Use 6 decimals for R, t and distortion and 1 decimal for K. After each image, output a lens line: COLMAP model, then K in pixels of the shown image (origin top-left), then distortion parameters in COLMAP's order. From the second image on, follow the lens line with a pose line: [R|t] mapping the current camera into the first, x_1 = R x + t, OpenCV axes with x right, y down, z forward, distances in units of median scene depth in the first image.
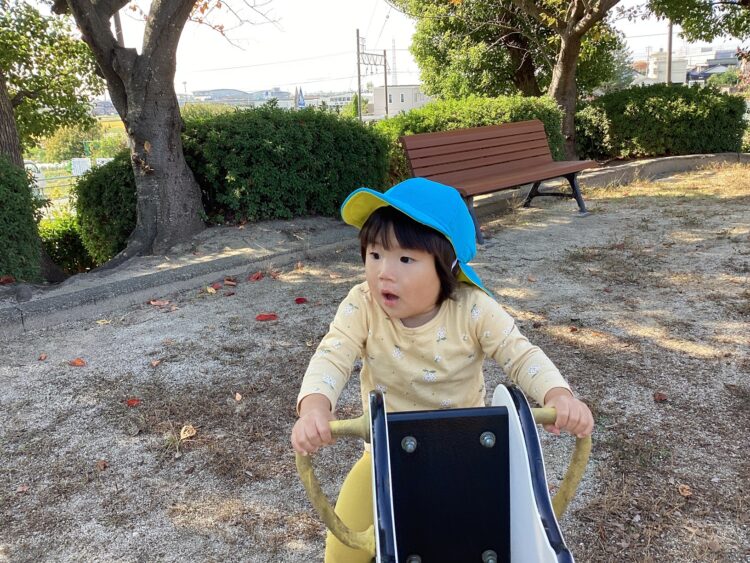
lens RADIAL K [[663.6, 0, 375.0], [0, 663.6, 281.5], [0, 0, 1]] dist [0.098000, -0.147529]
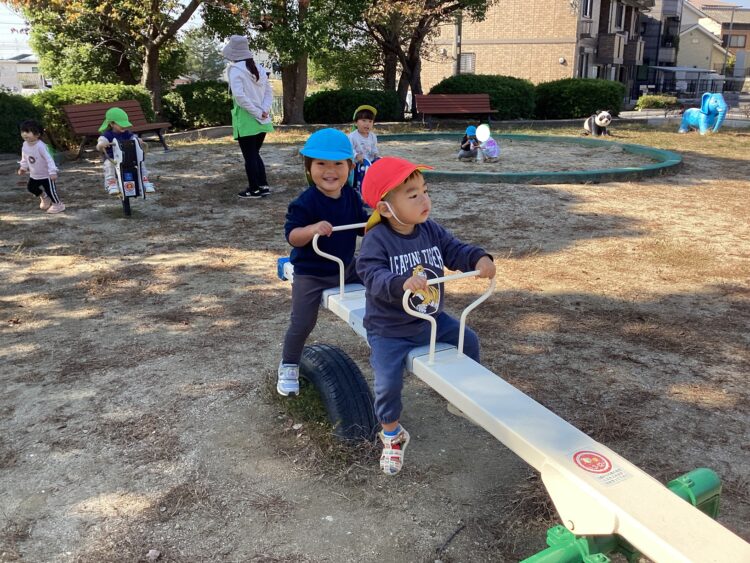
lens RADIAL K [[683.5, 0, 375.8], [0, 683.5, 267.3], [0, 0, 1]] dist [-0.001459, -0.013754]
pose [[0.847101, -0.099073, 0.522115, -0.143312], [0.099775, 0.994647, 0.026859, 0.150114], [-0.521981, 0.029342, 0.852452, -0.598337]]
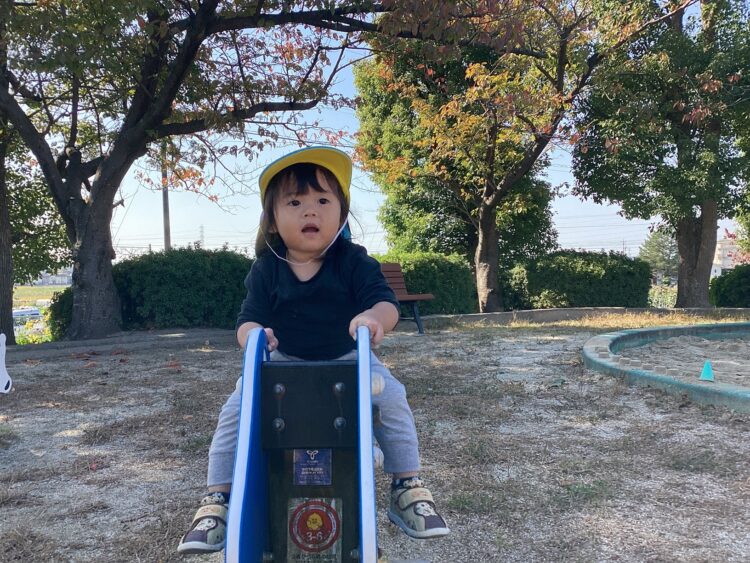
lens RADIAL K [[663.6, 0, 375.0], [0, 663.6, 281.5], [0, 0, 1]] dist [0.098000, -0.147529]
pose [[0.994588, 0.033842, -0.098227, 0.211213], [-0.057407, 0.967033, -0.248097, 0.071442], [0.086593, 0.252394, 0.963742, -0.140678]]
